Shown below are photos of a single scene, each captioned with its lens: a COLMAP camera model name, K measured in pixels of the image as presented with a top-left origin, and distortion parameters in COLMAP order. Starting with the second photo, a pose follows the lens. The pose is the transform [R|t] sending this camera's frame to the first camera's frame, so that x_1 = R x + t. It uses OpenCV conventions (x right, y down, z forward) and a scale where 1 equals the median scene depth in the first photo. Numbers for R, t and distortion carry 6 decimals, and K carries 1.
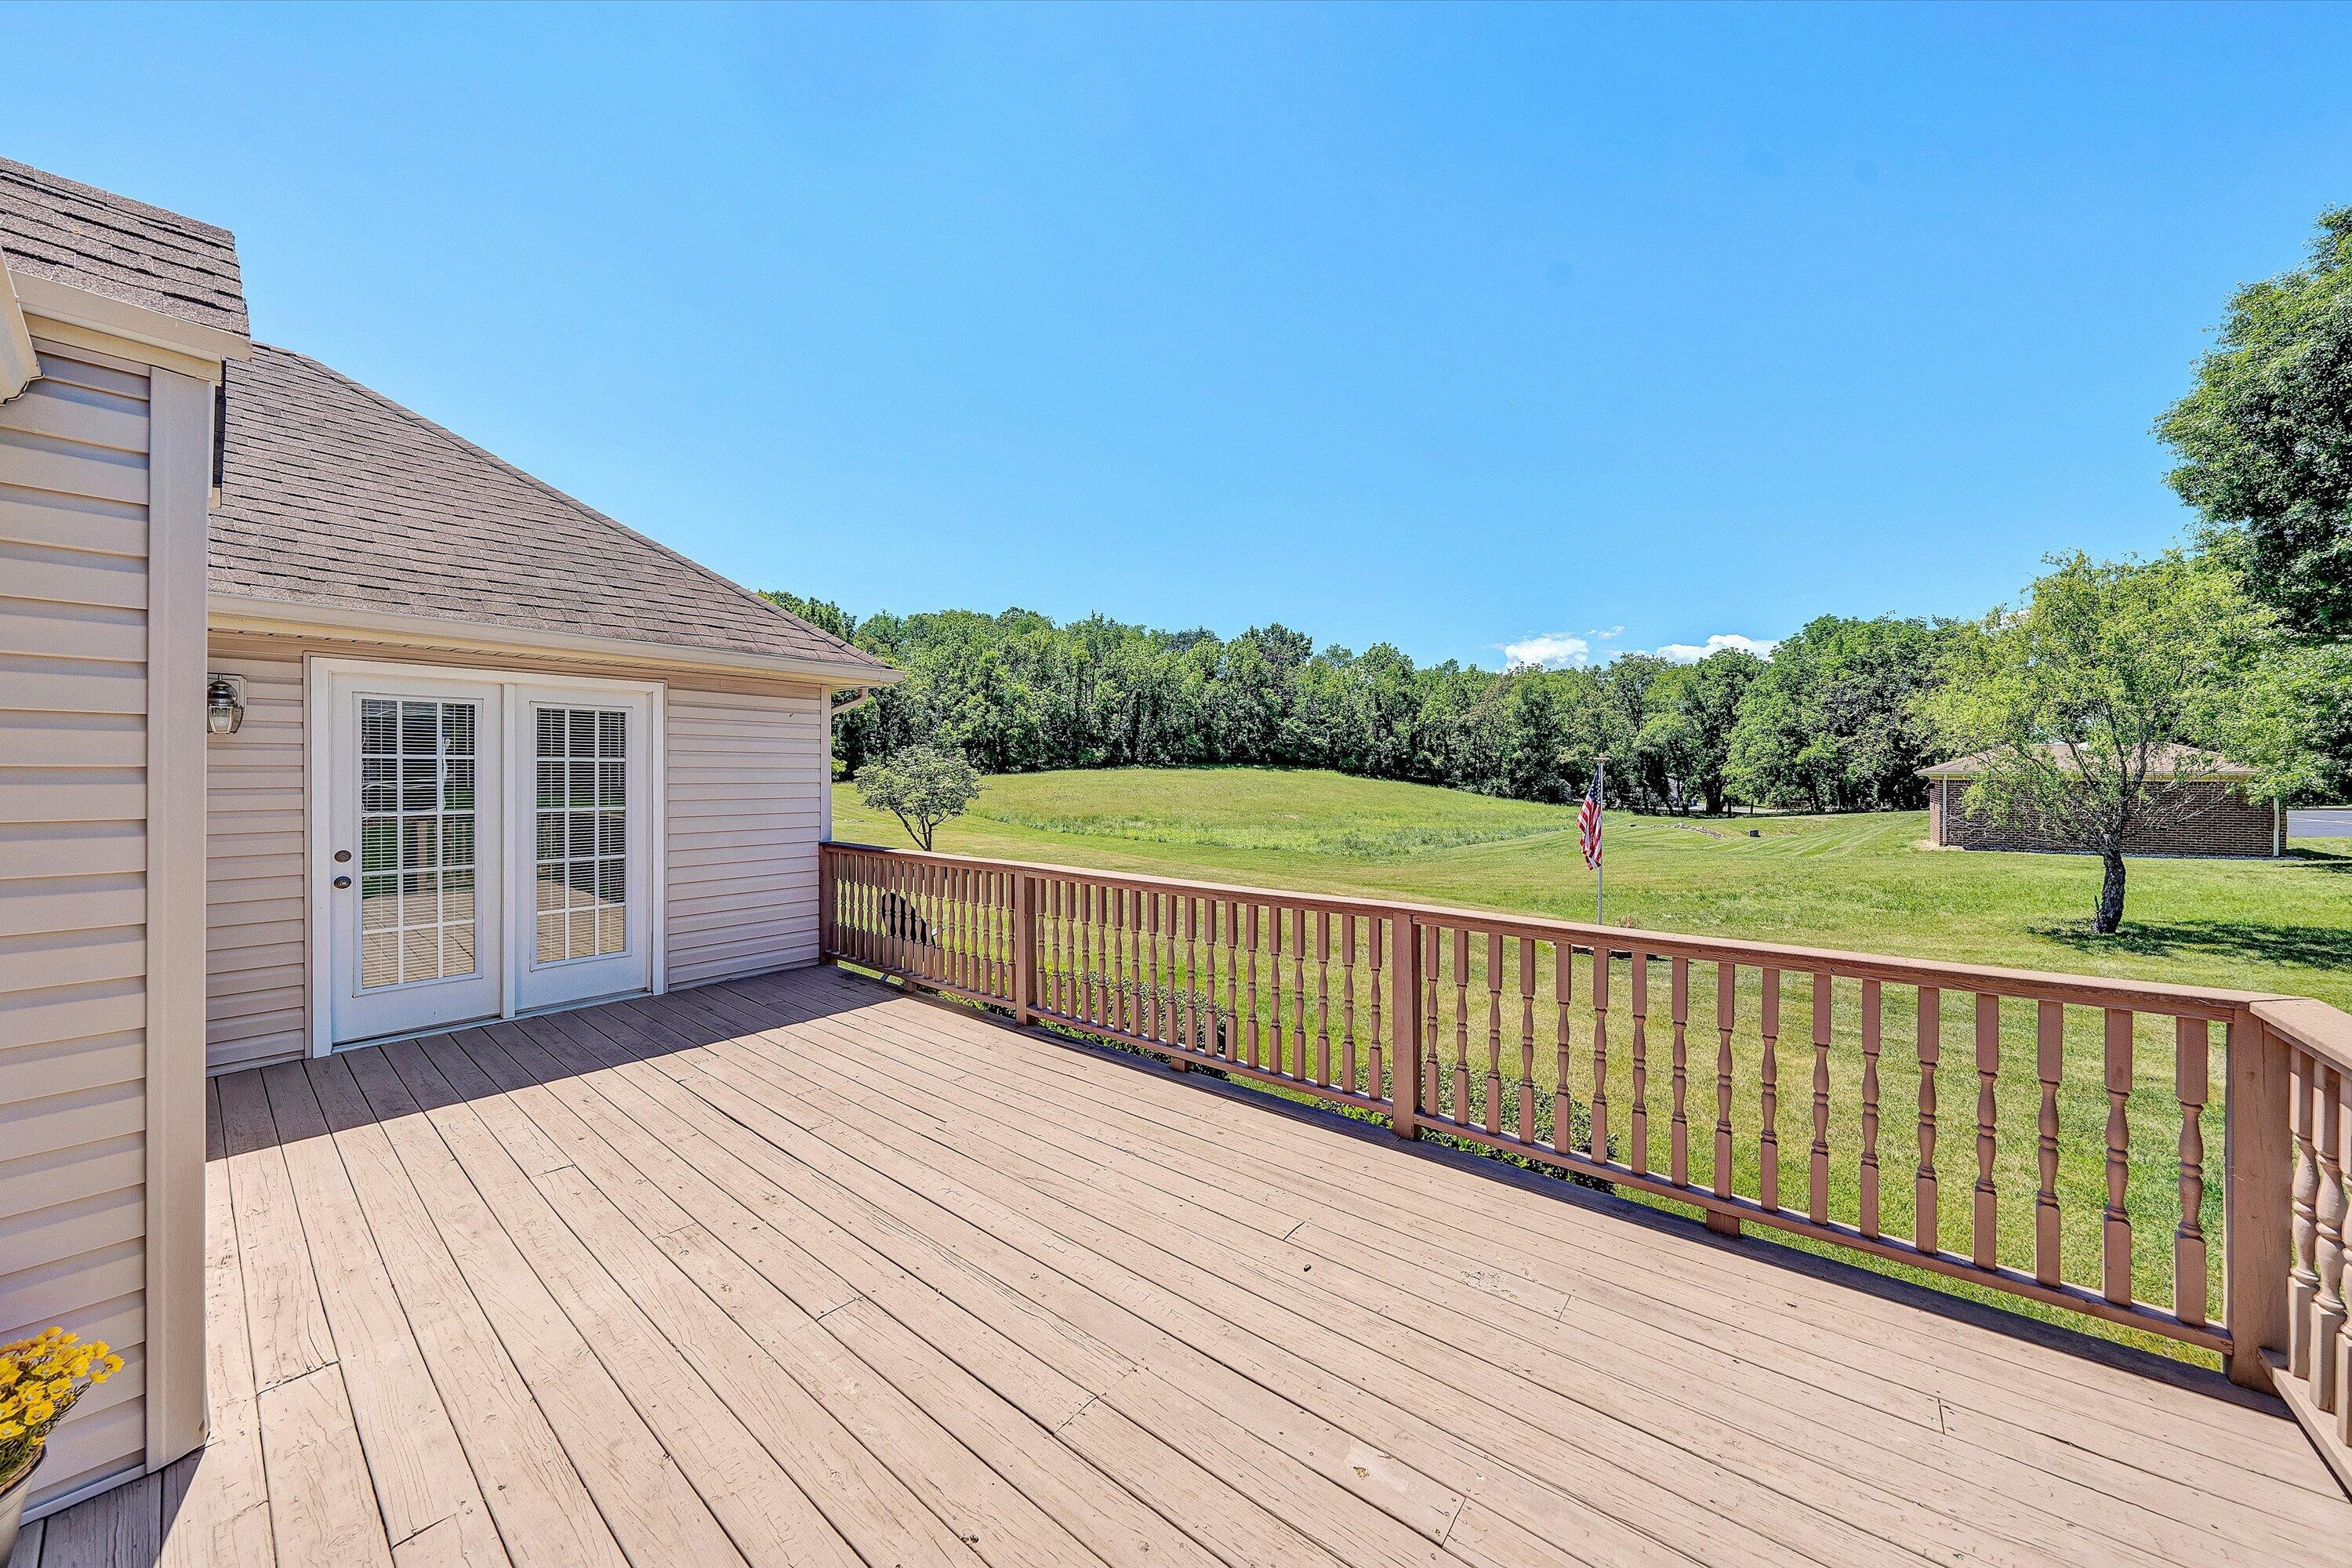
lens RADIAL K [[820.6, 0, 1082.5], [0, 820.6, 766.5], [0, 0, 1]] dist [-0.006778, 0.000777]
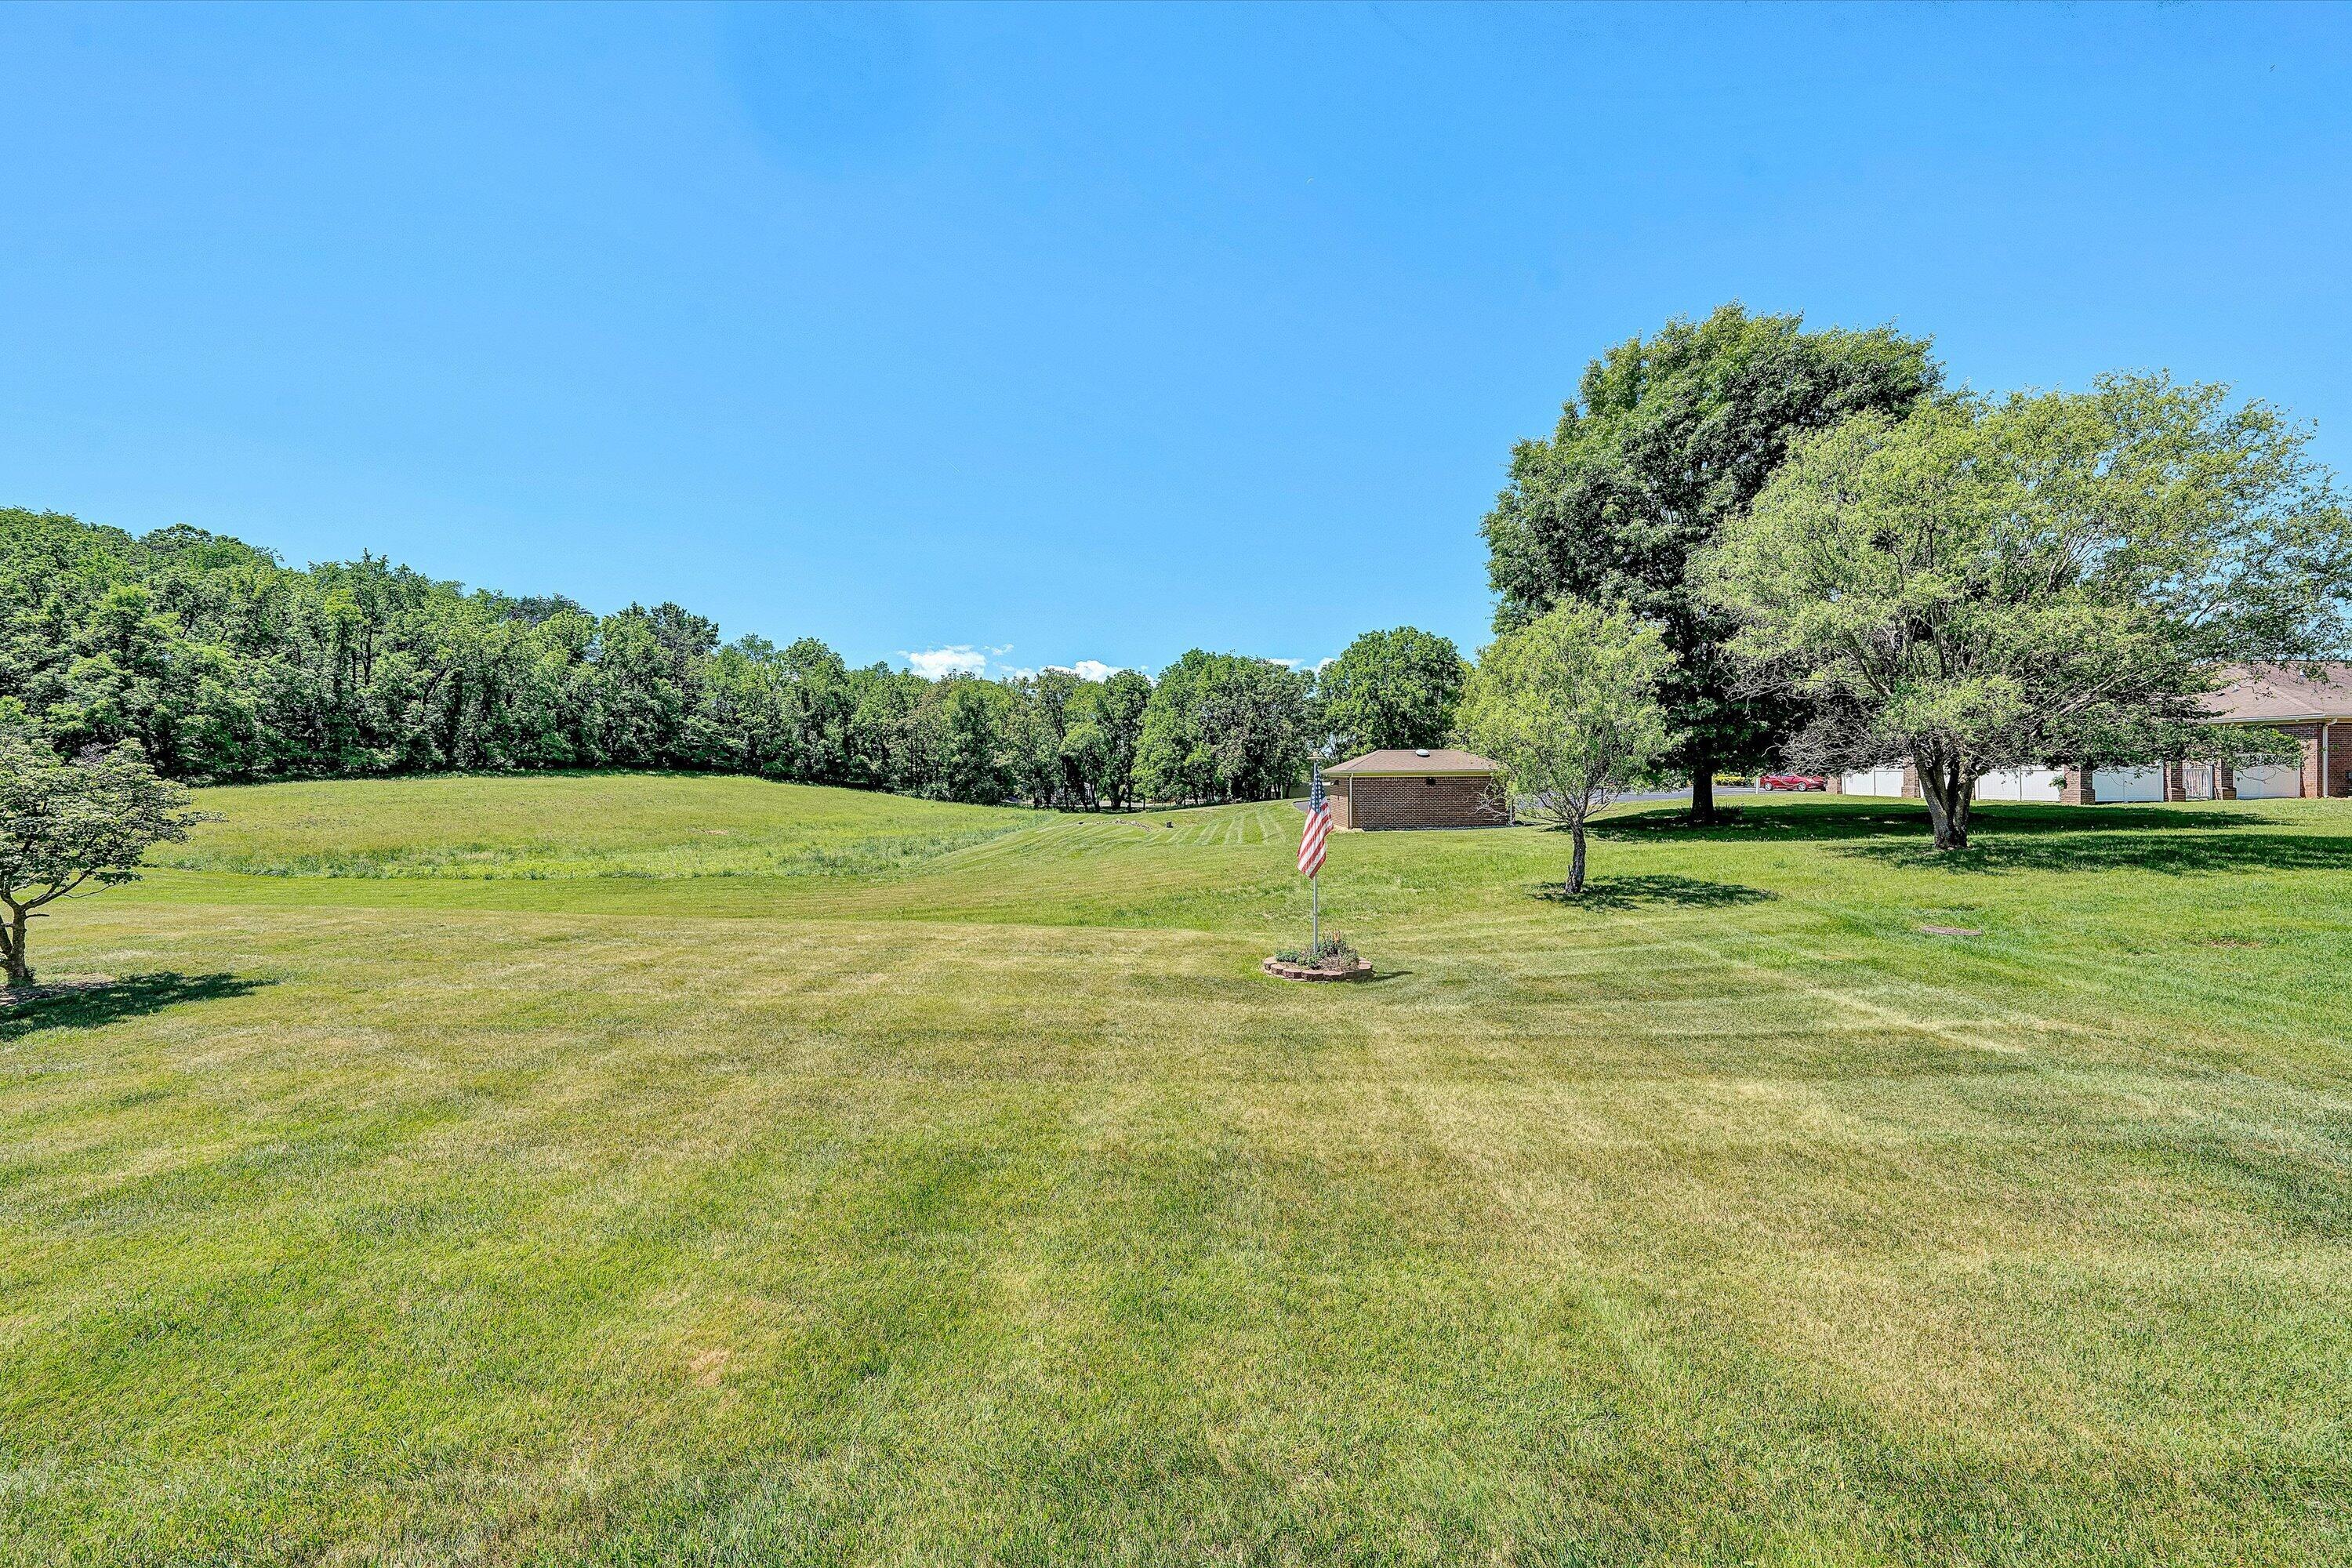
lens RADIAL K [[820.6, 0, 1155.5], [0, 820.6, 780.3], [0, 0, 1]] dist [-0.006778, 0.000777]
pose [[0.702400, -0.015227, 0.711619, -0.027854], [0.007668, 0.999875, 0.013826, 0.000197], [-0.711741, -0.004255, 0.702429, 0.105643]]
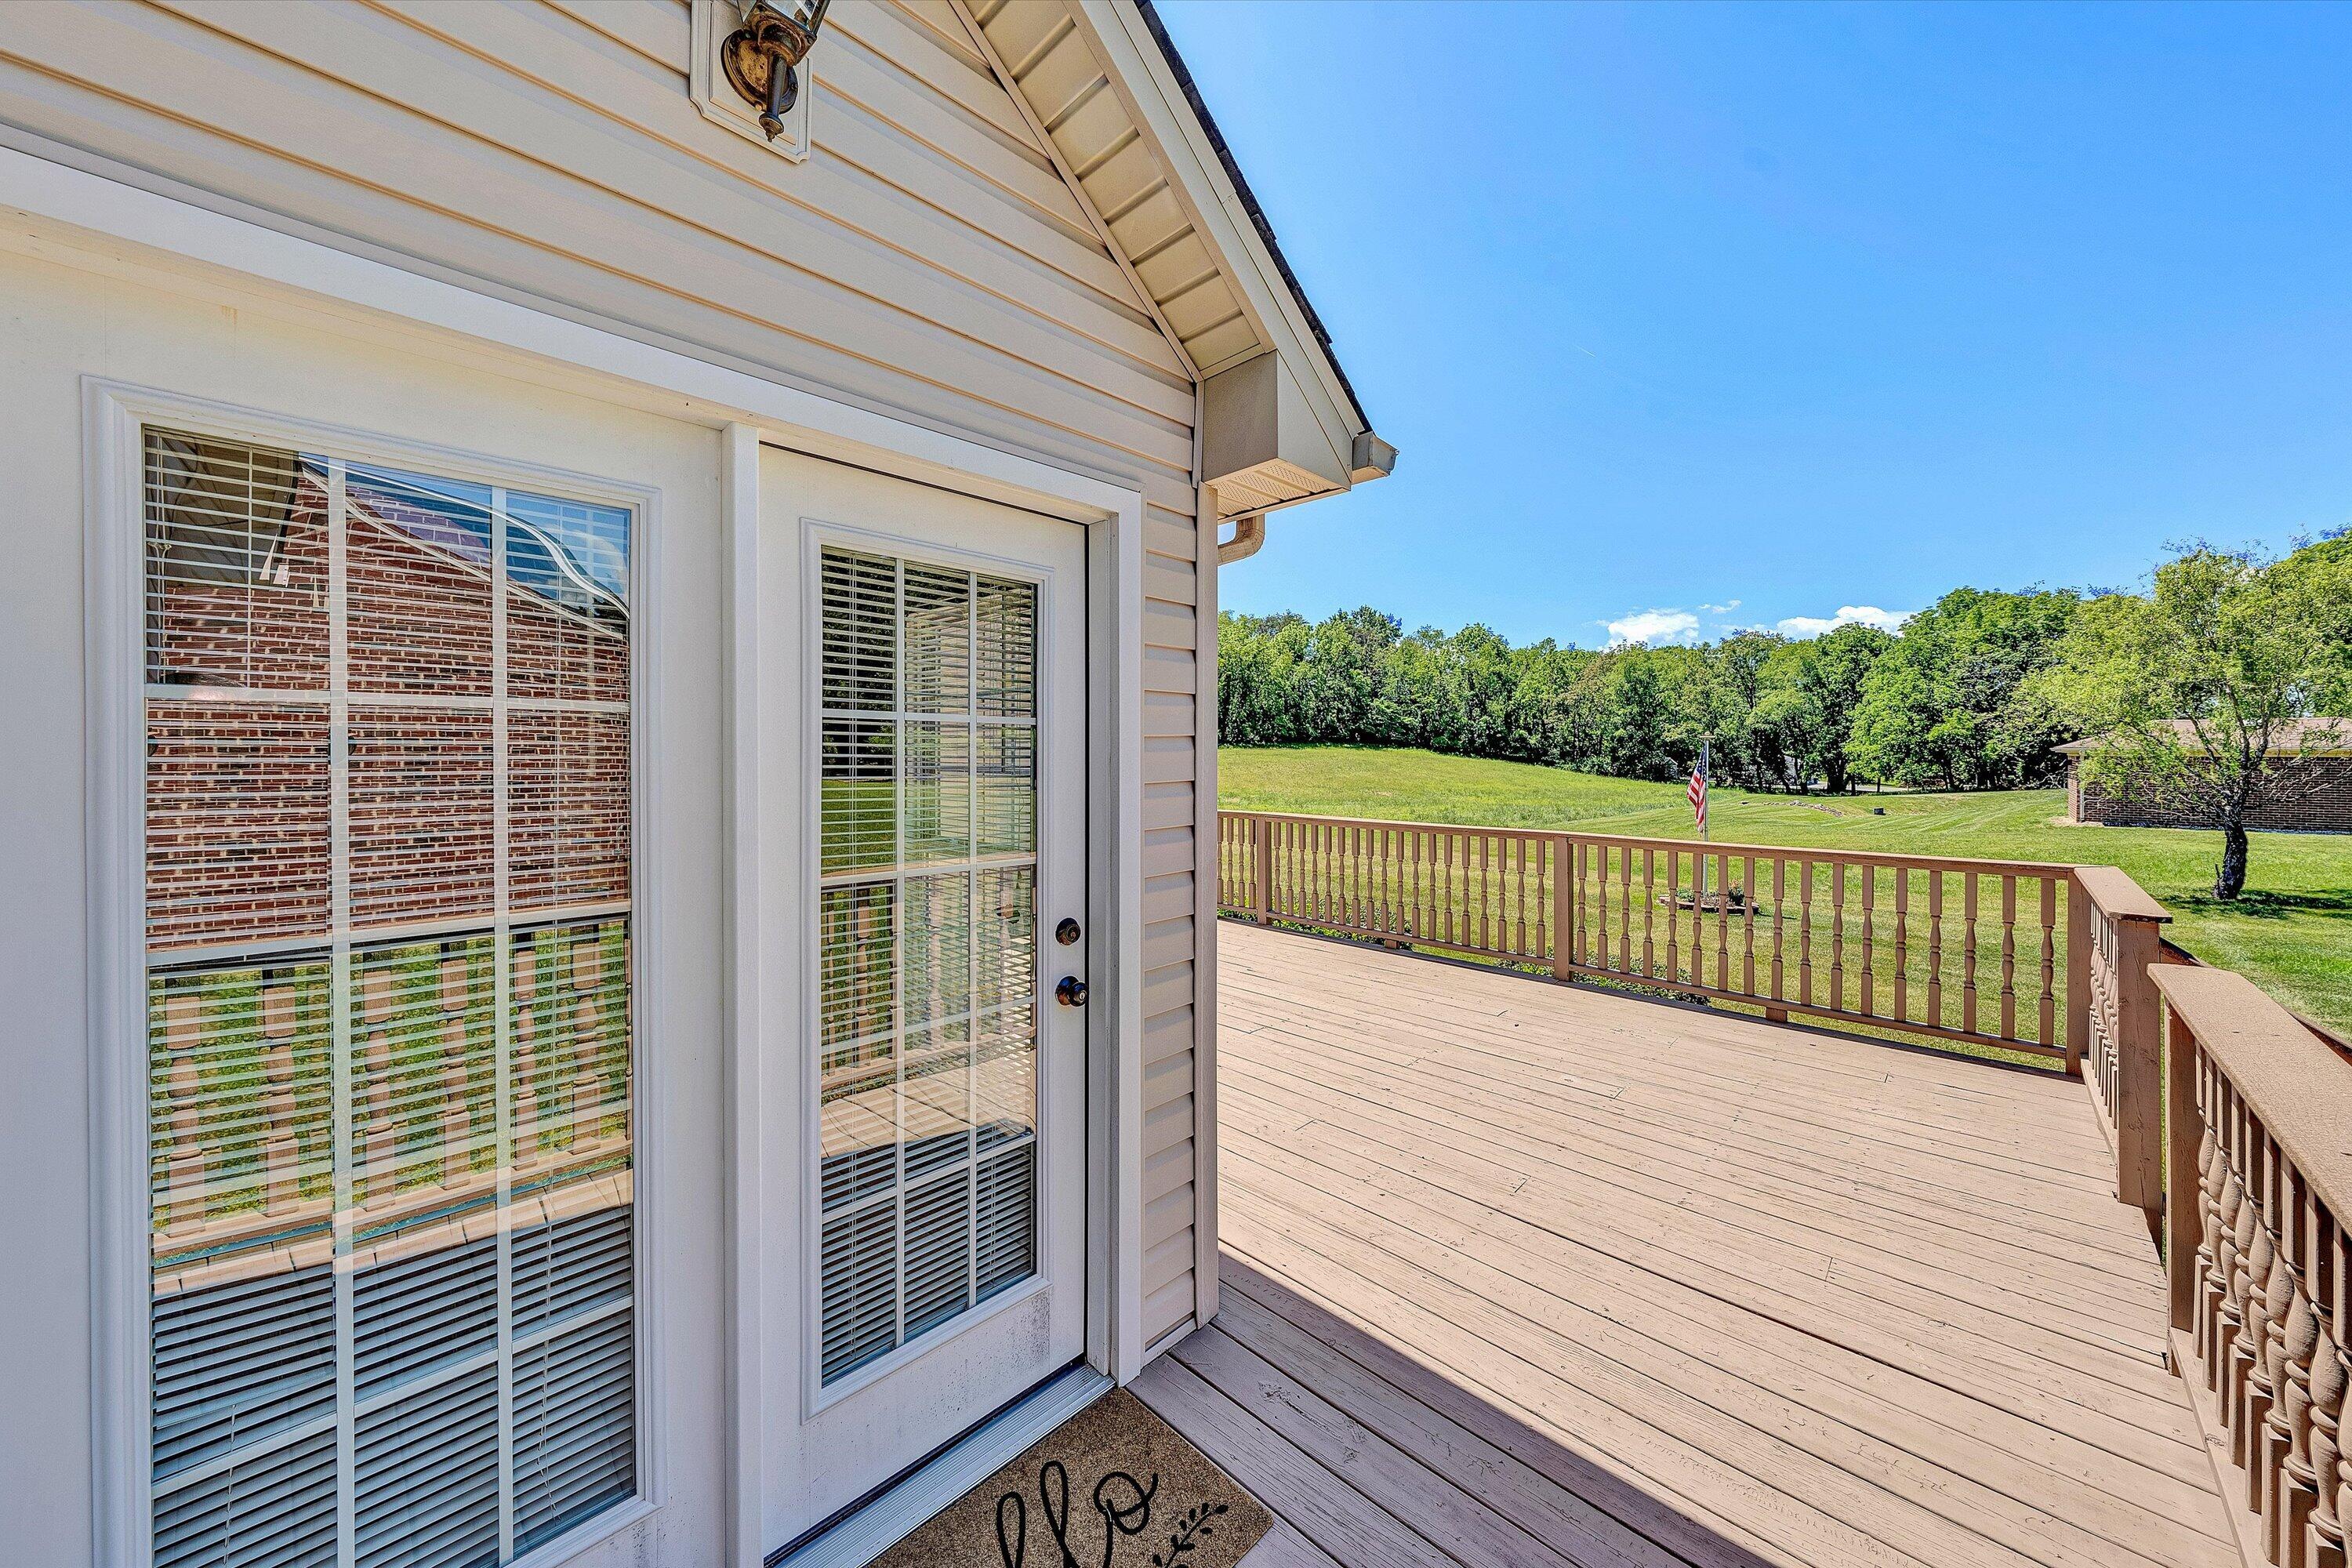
lens RADIAL K [[785.1, 0, 1069.4], [0, 785.1, 751.3], [0, 0, 1]] dist [-0.005152, -0.000031]
pose [[0.992486, -0.002616, -0.122329, -0.020632], [0.003366, 0.999977, 0.005924, 0.000157], [0.122310, -0.006291, 0.992472, -0.034522]]
